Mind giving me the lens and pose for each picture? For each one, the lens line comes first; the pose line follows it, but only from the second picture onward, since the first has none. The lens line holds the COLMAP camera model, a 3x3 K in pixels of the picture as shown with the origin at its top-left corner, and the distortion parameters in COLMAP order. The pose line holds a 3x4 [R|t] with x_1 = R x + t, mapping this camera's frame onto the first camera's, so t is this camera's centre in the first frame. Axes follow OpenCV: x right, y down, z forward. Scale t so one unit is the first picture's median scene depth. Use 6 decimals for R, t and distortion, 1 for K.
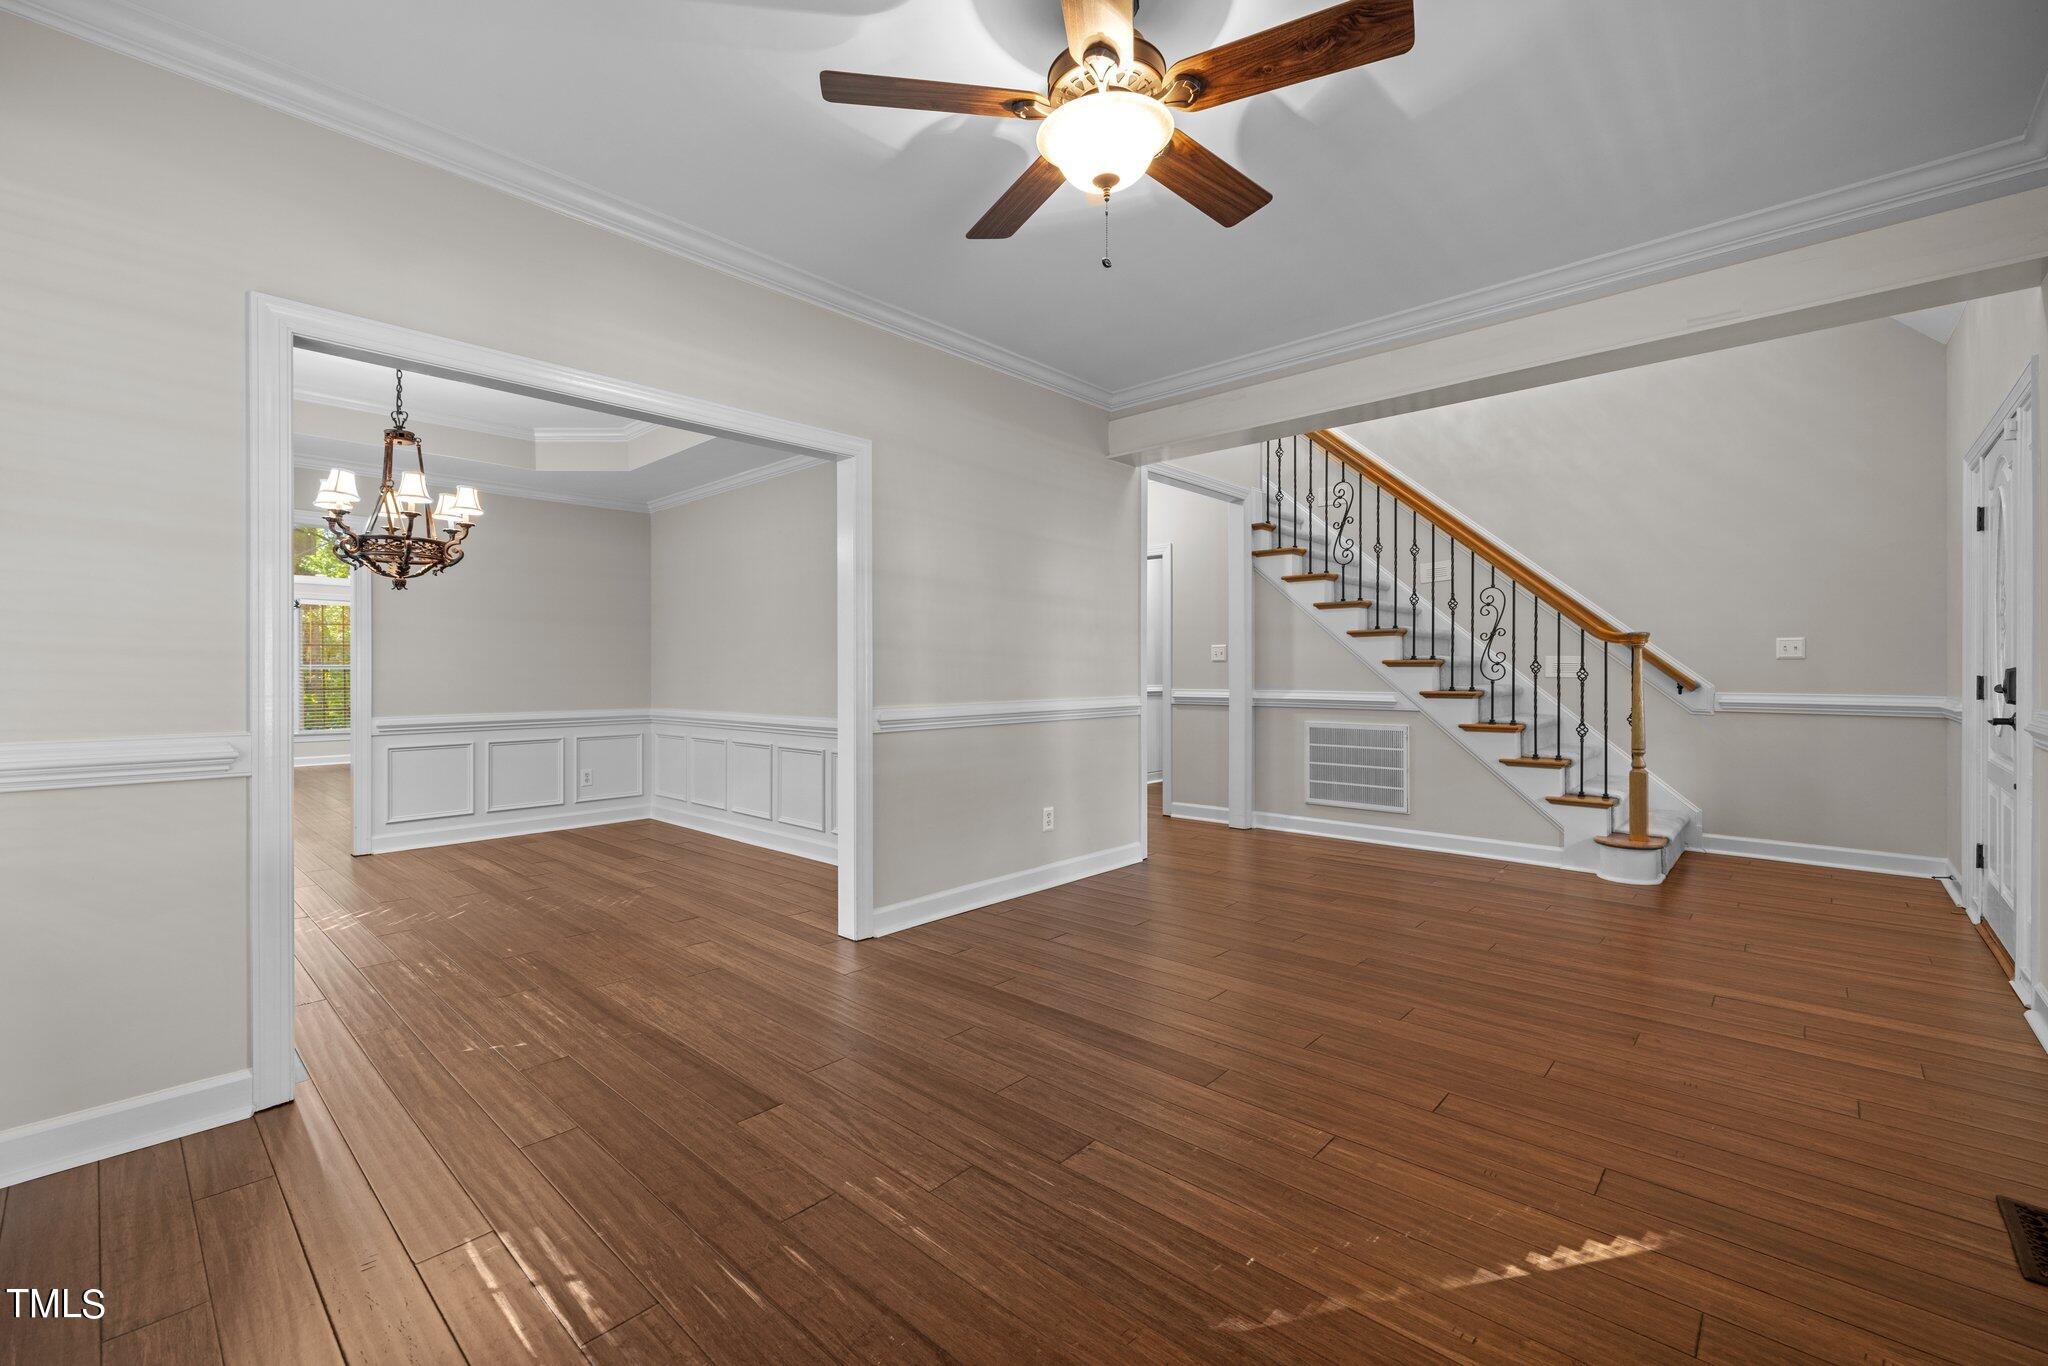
lens RADIAL K [[855.9, 0, 1018.4], [0, 855.9, 674.6], [0, 0, 1]] dist [-0.001689, -0.000201]
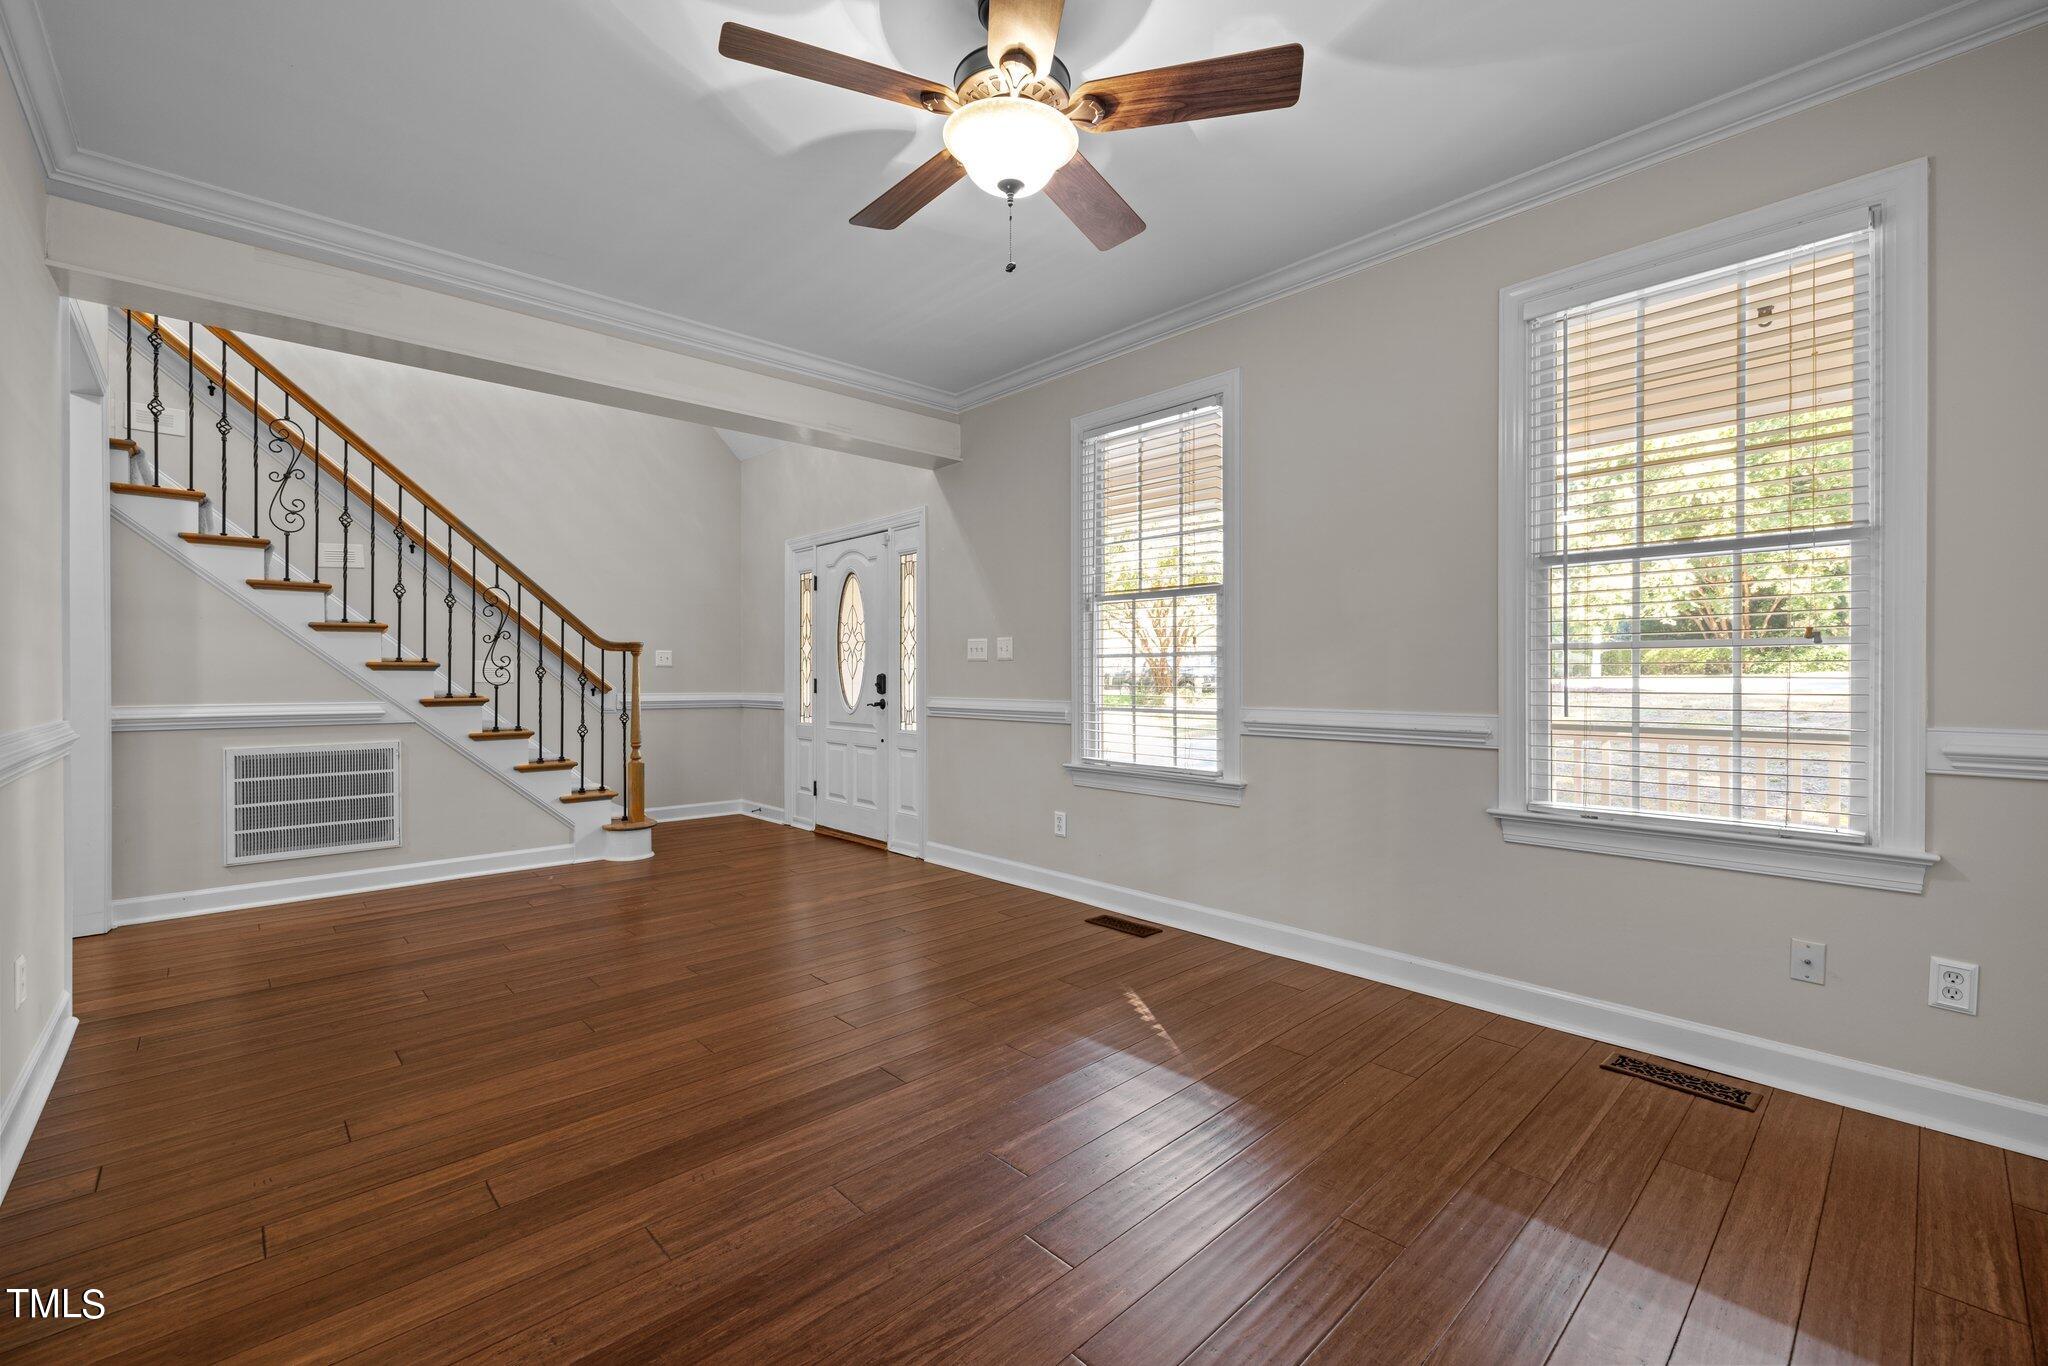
lens RADIAL K [[855.9, 0, 1018.4], [0, 855.9, 674.6], [0, 0, 1]] dist [-0.001689, -0.000201]
pose [[0.073355, 0.003379, 0.997300, -0.397489], [0.004684, 0.999982, -0.003732, 0.001226], [-0.997295, 0.004945, 0.073338, 0.400807]]
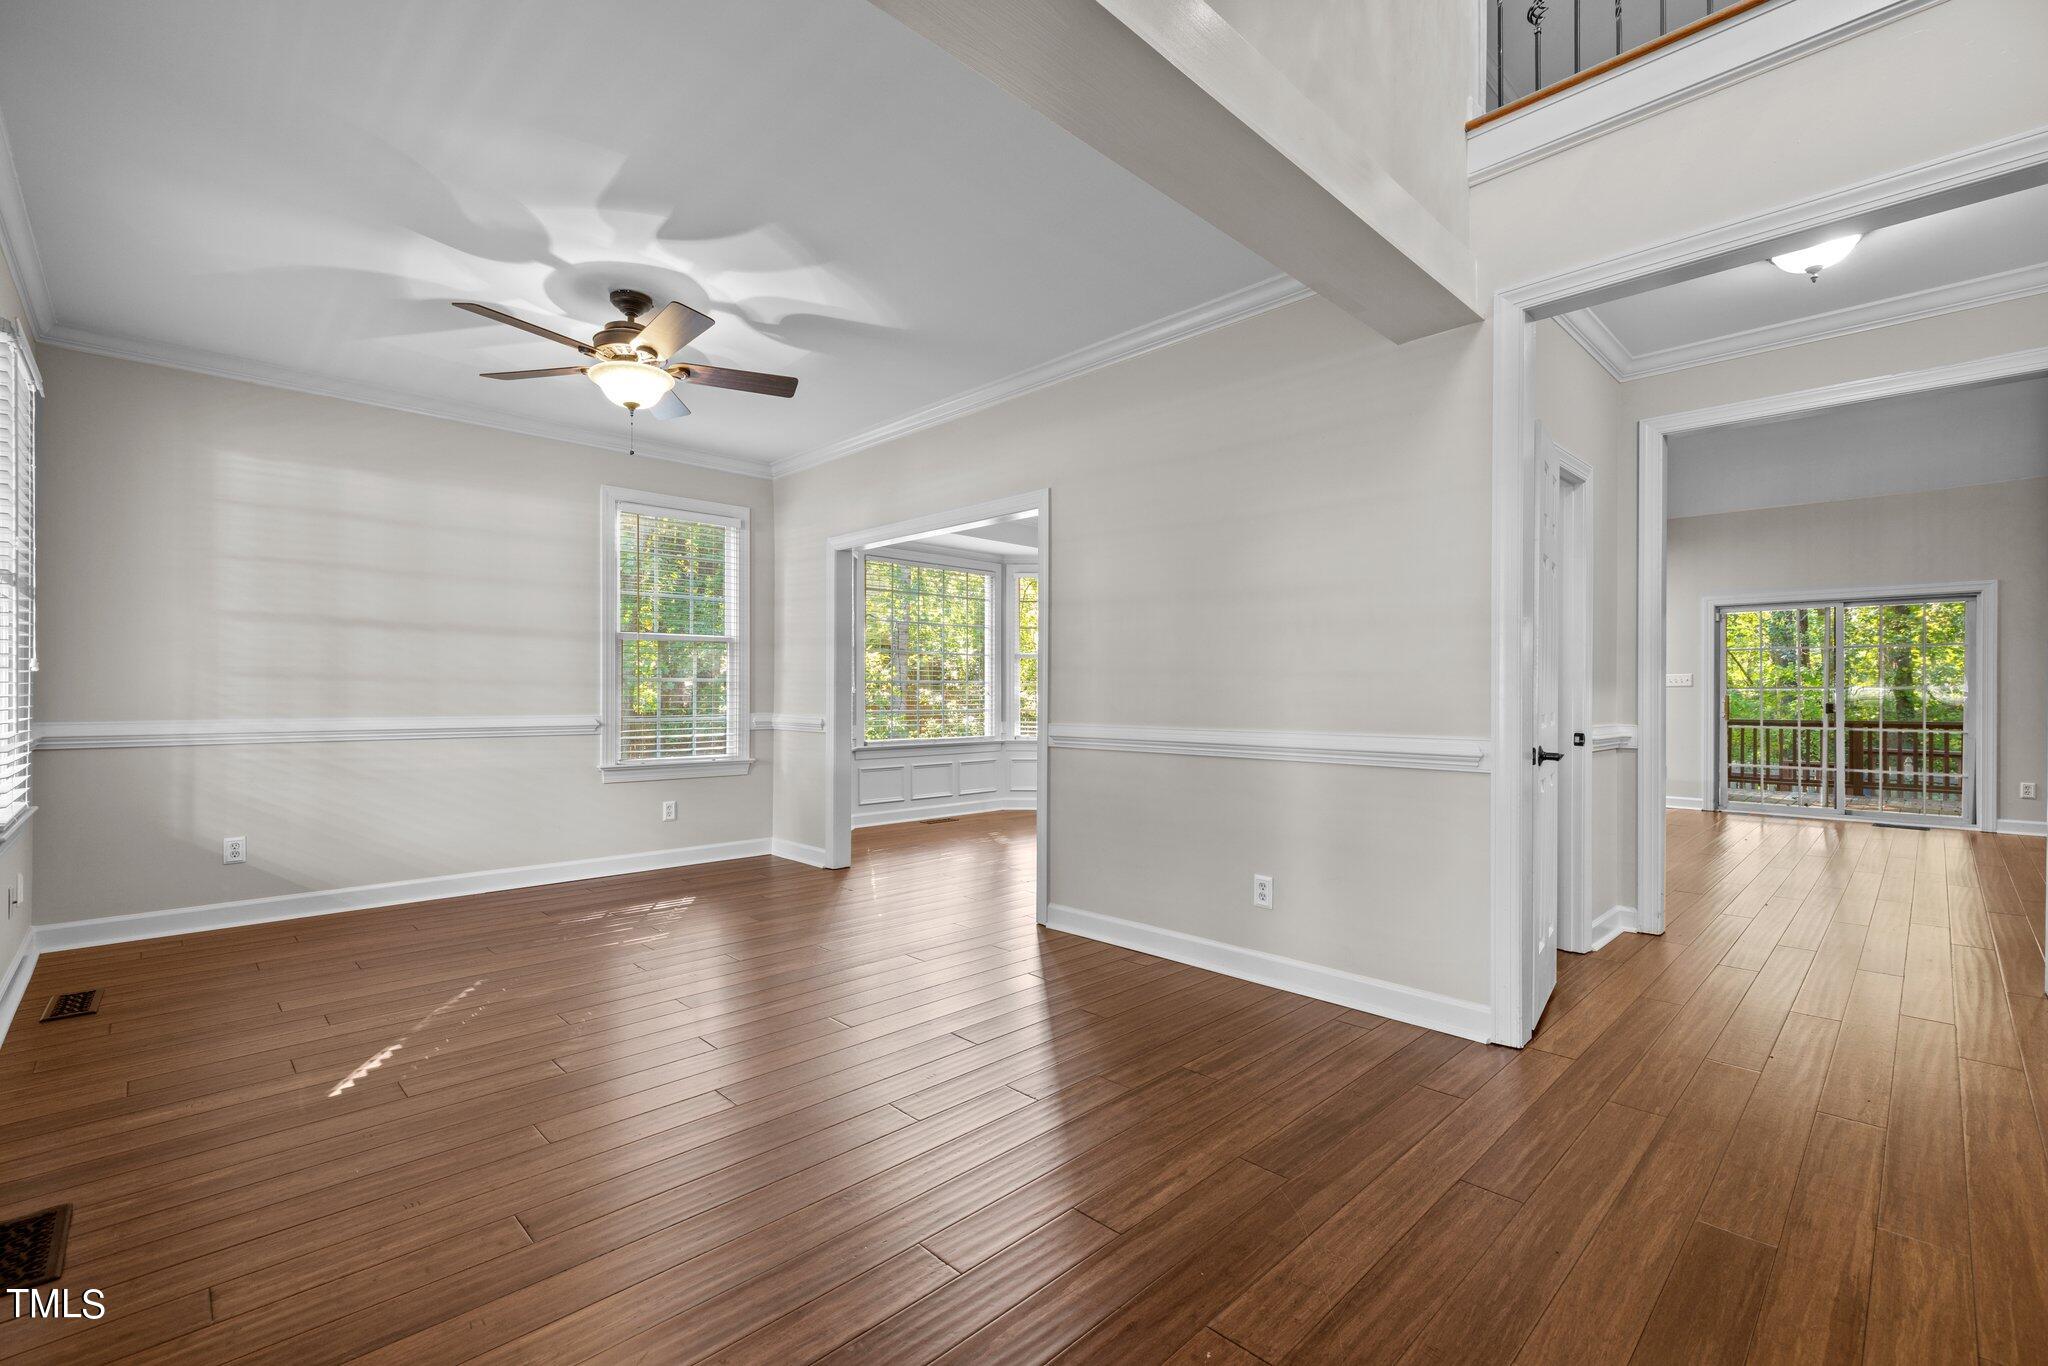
lens RADIAL K [[893.2, 0, 1024.0], [0, 893.2, 683.0], [0, 0, 1]] dist [-0.001119, -0.000129]
pose [[-0.051087, -0.001725, -0.998693, 0.816491], [-0.002222, 0.999996, -0.001613, -0.011171], [0.998692, 0.002137, -0.051090, 0.823996]]
